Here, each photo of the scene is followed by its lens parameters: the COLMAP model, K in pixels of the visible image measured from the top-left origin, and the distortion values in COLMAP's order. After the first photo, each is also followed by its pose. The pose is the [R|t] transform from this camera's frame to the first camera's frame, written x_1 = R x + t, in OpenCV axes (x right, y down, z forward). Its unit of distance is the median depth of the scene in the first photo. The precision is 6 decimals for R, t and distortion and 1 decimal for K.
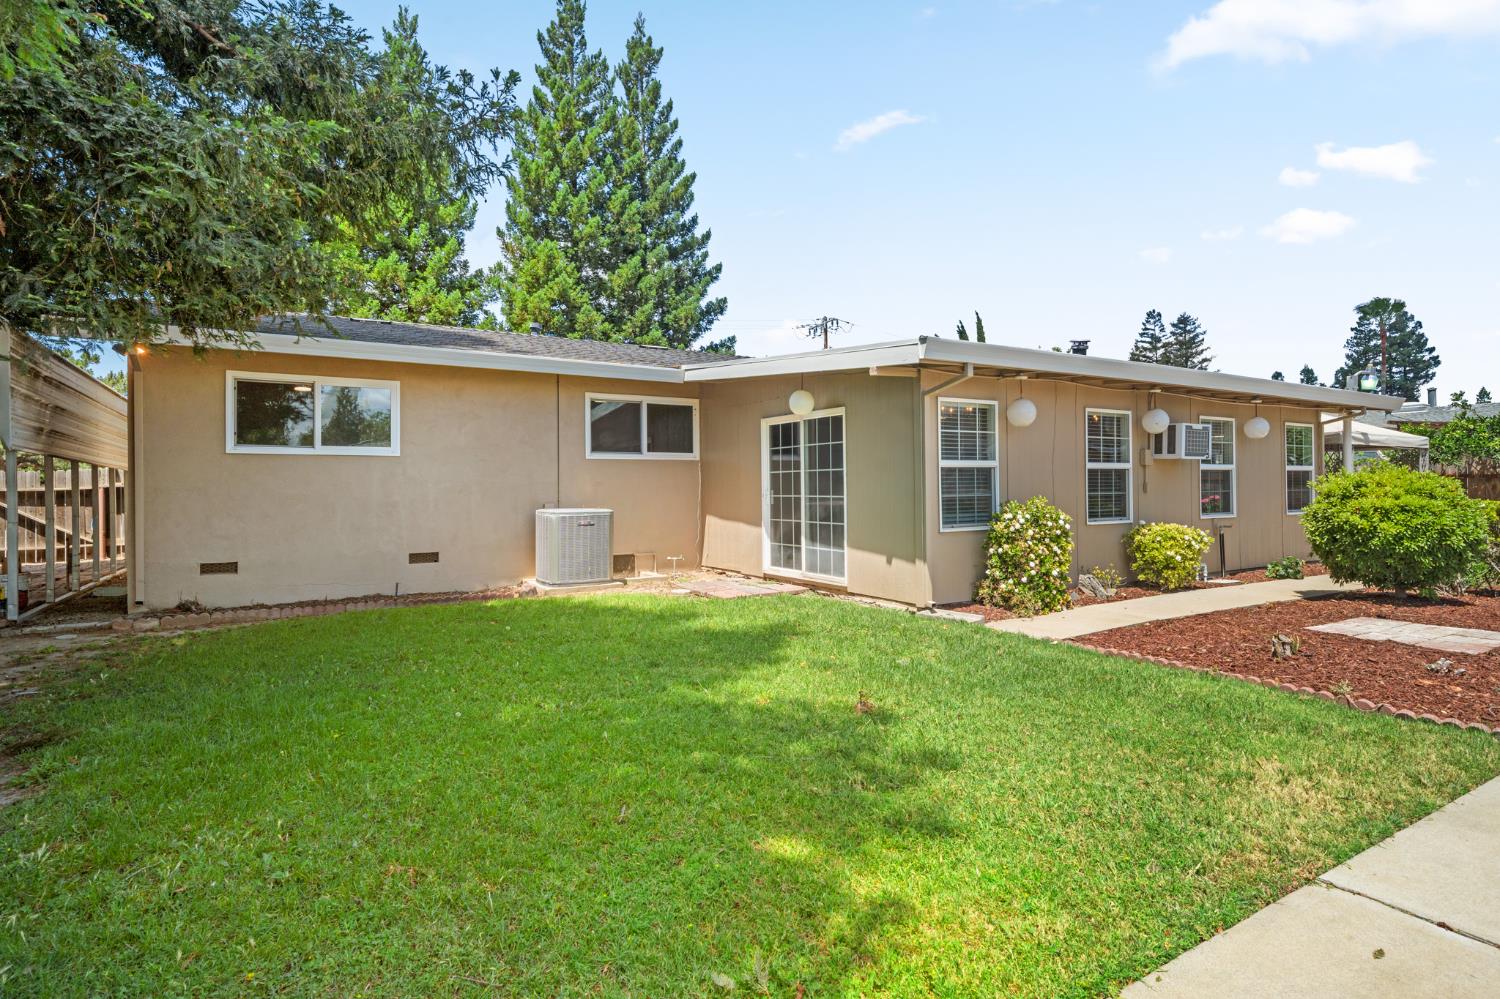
lens RADIAL K [[794.2, 0, 750.3], [0, 794.2, 499.0], [0, 0, 1]] dist [0.004205, 0.000375]
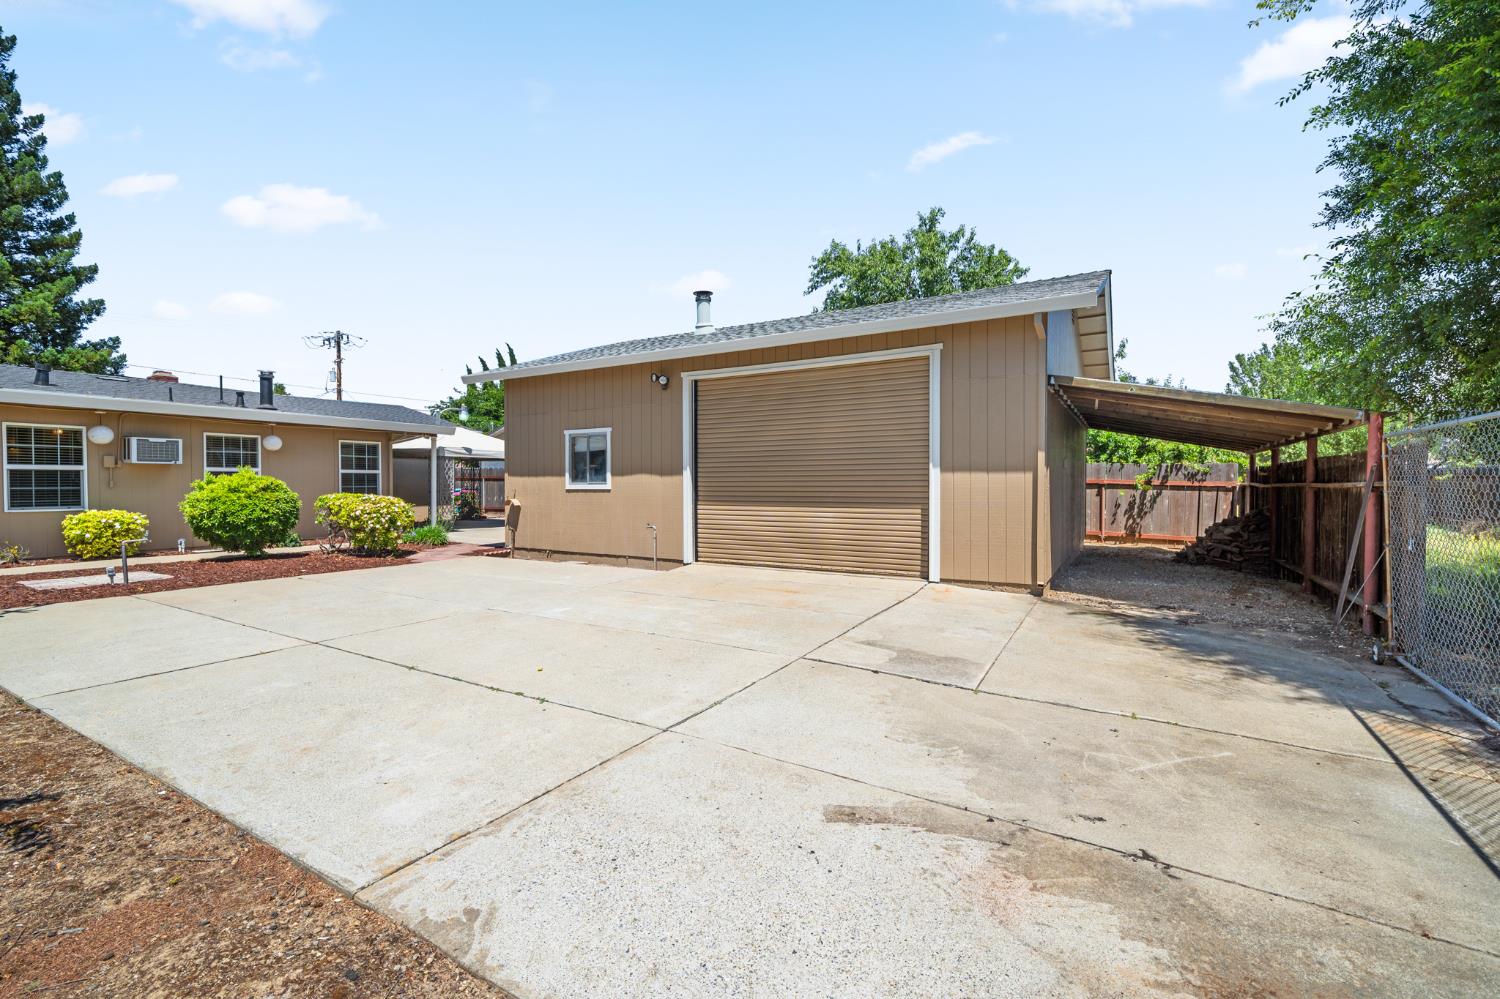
lens RADIAL K [[646.1, 0, 746.3], [0, 646.1, 498.4], [0, 0, 1]] dist [0.004049, 0.000351]
pose [[0.880603, -0.000947, 0.473853, 0.170302], [-0.002830, 0.999970, 0.007257, -0.000100], [-0.473845, -0.007731, 0.880574, -0.085764]]
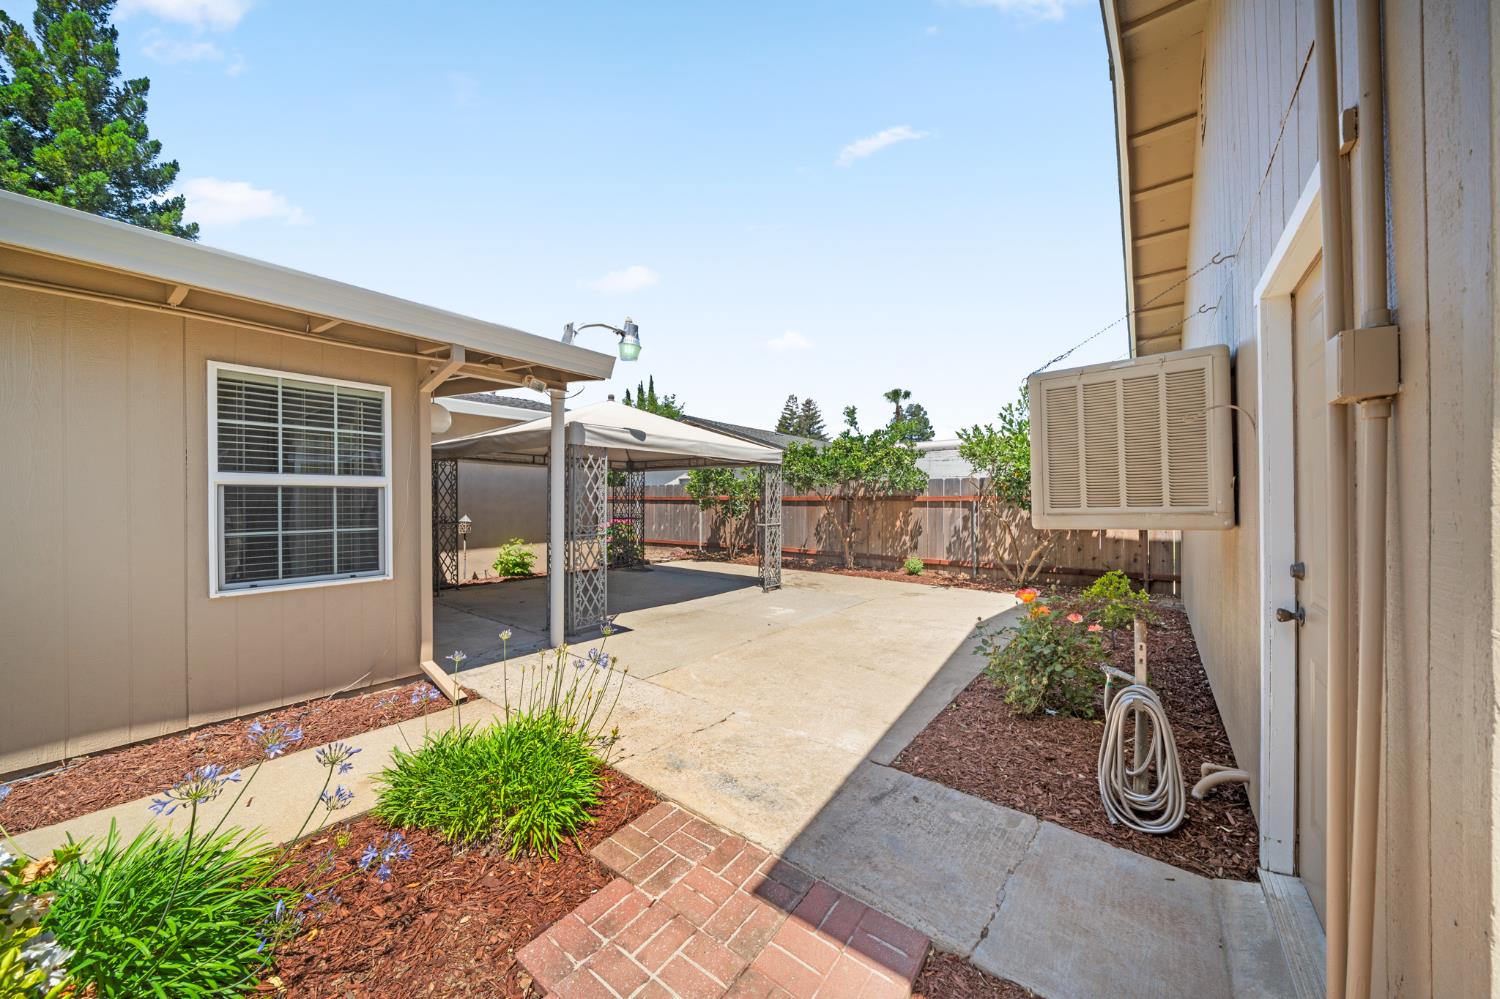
lens RADIAL K [[519.9, 0, 751.7], [0, 519.9, 497.9], [0, 0, 1]] dist [-0.007680, -0.000369]
pose [[0.936630, 0.004114, 0.350295, 0.185214], [0.005568, 0.999630, -0.026628, -0.004722], [-0.350275, 0.026891, 0.936261, 0.150822]]
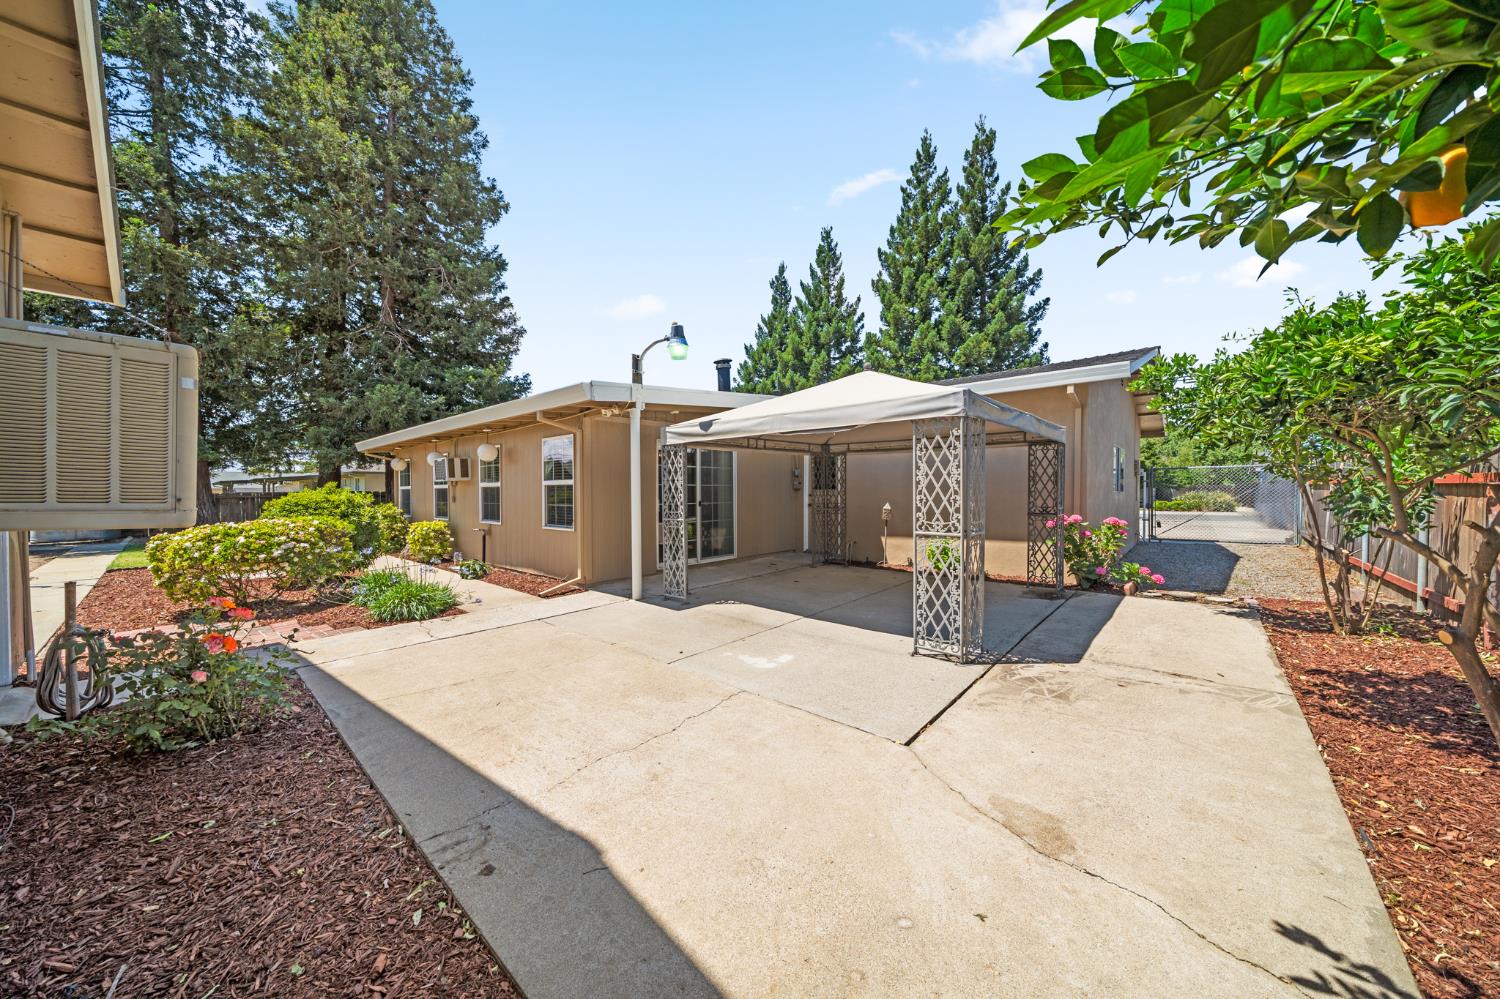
lens RADIAL K [[519.9, 0, 747.2], [0, 519.9, 498.8], [0, 0, 1]] dist [-0.007680, -0.000369]
pose [[0.286190, 0.016090, -0.958038, 0.308613], [-0.014456, 0.999818, 0.012473, -0.006907], [0.958064, 0.010279, 0.286371, 0.237505]]
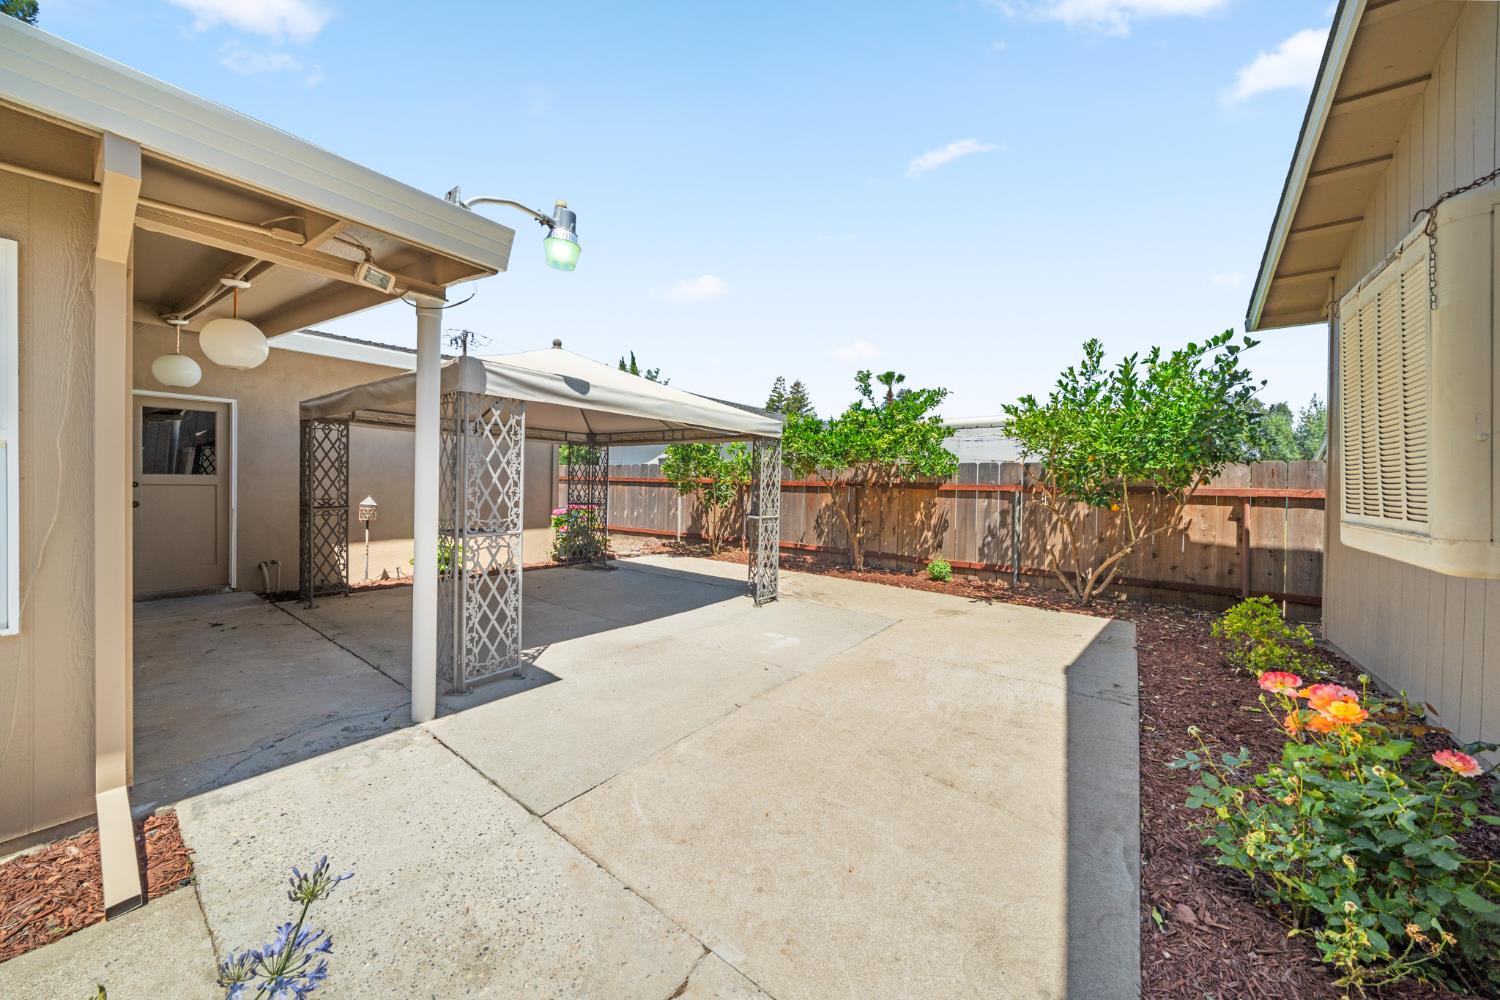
lens RADIAL K [[519.9, 0, 748.3], [0, 519.9, 491.9], [0, 0, 1]] dist [-0.007680, -0.000369]
pose [[0.928602, 0.015800, 0.370741, 0.196499], [-0.014829, 0.999875, -0.005468, -0.005866], [-0.370781, -0.000420, 0.928720, 0.183957]]
